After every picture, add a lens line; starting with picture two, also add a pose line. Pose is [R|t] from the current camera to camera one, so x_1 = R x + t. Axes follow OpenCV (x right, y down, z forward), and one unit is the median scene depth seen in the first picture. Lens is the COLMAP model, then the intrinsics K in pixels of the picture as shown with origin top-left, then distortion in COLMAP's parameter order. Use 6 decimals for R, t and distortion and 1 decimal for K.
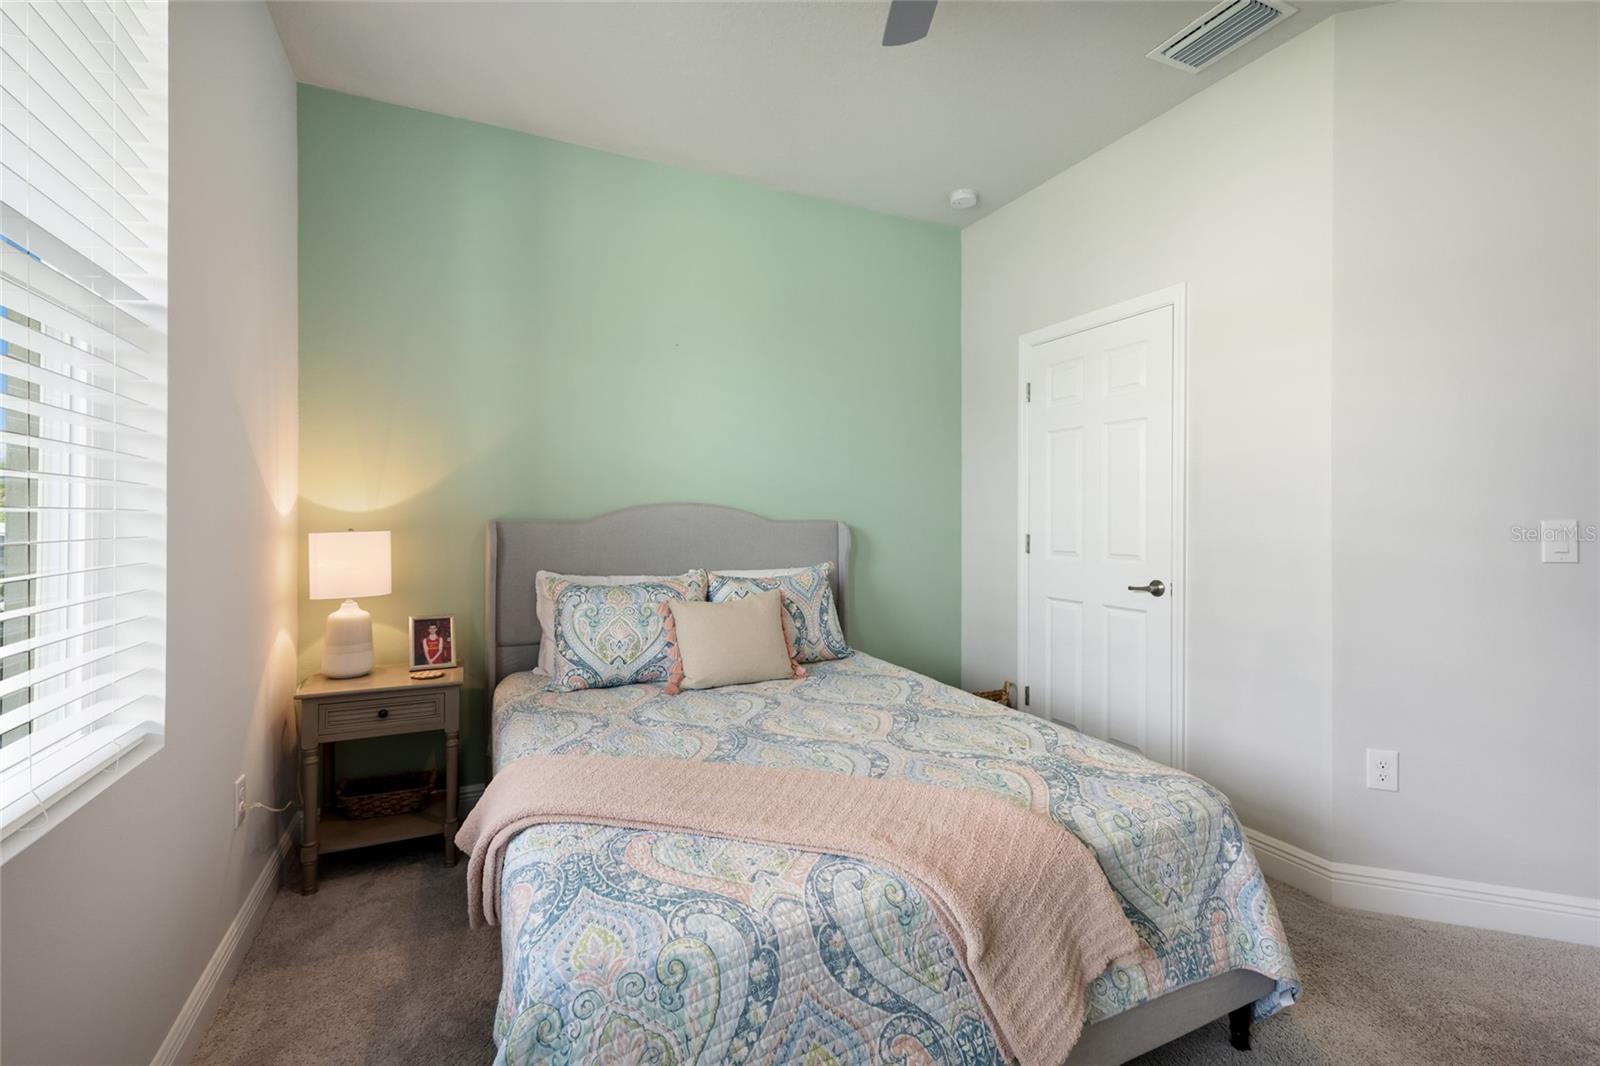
lens RADIAL K [[697.0, 0, 797.9], [0, 697.0, 526.6], [0, 0, 1]] dist [0.007263, 0.000490]
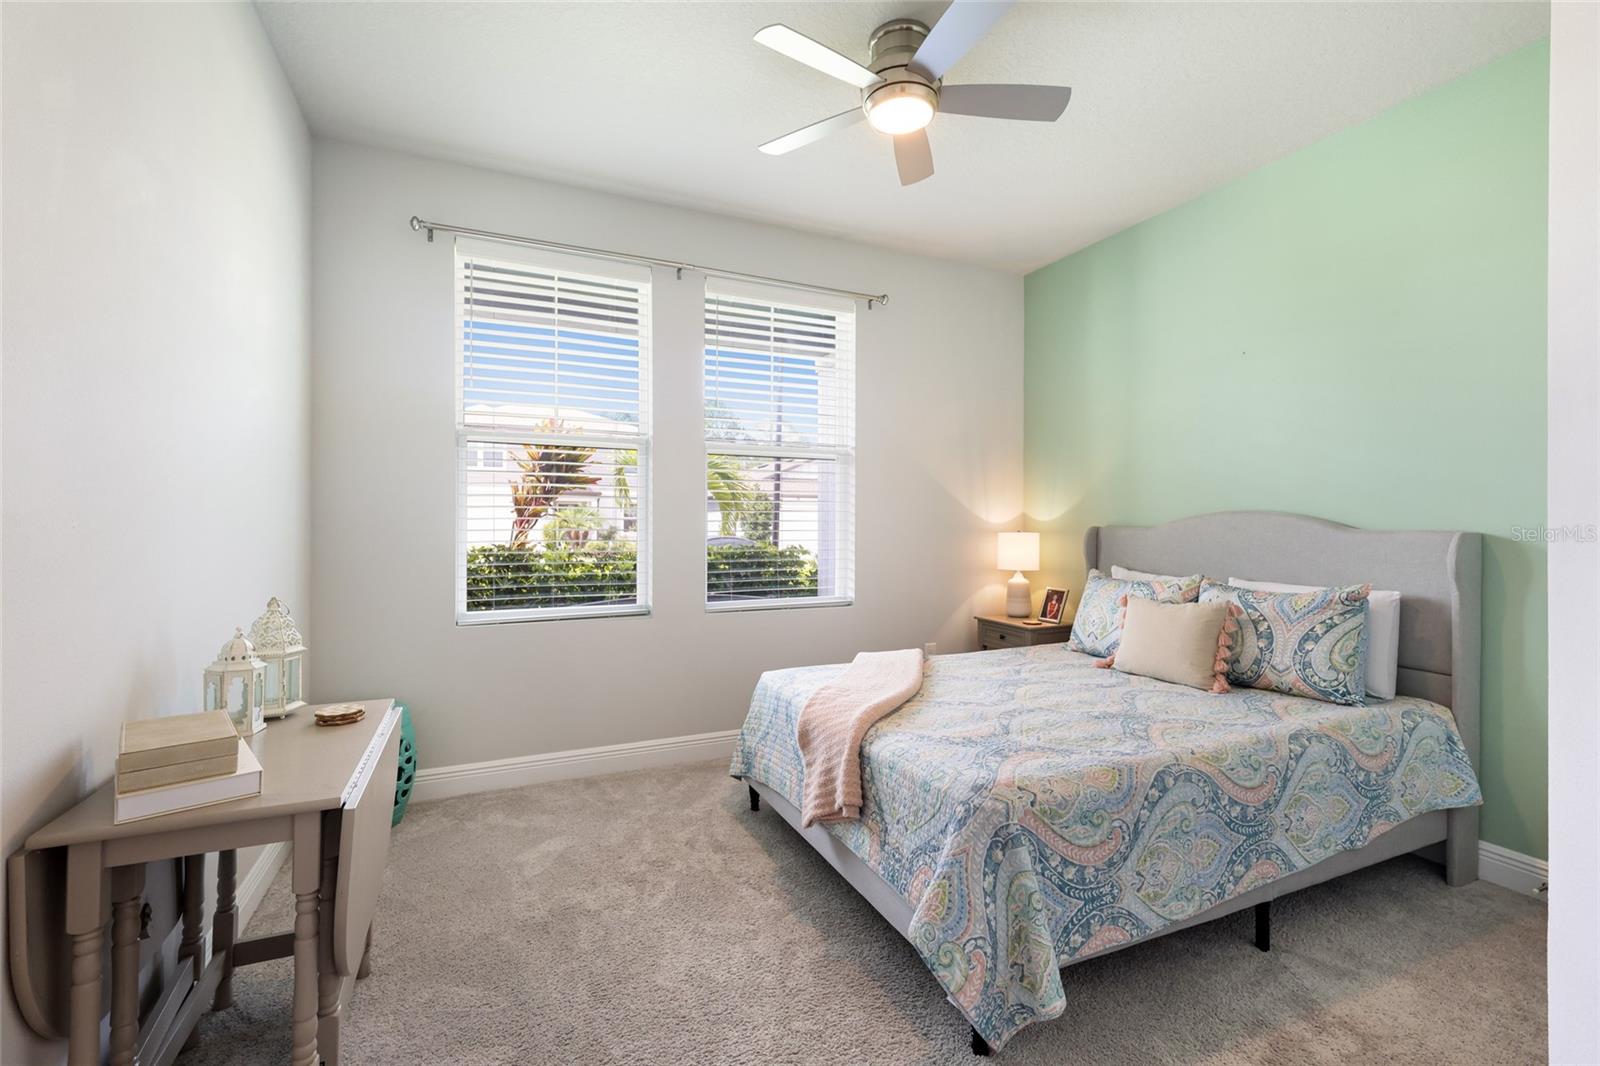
lens RADIAL K [[697.0, 0, 797.9], [0, 697.0, 526.6], [0, 0, 1]] dist [0.007263, 0.000490]
pose [[-0.015792, 0.007945, -0.999844, 1.032773], [-0.016448, 0.999831, 0.008205, -0.010628], [0.999740, 0.016575, -0.015659, 0.468525]]
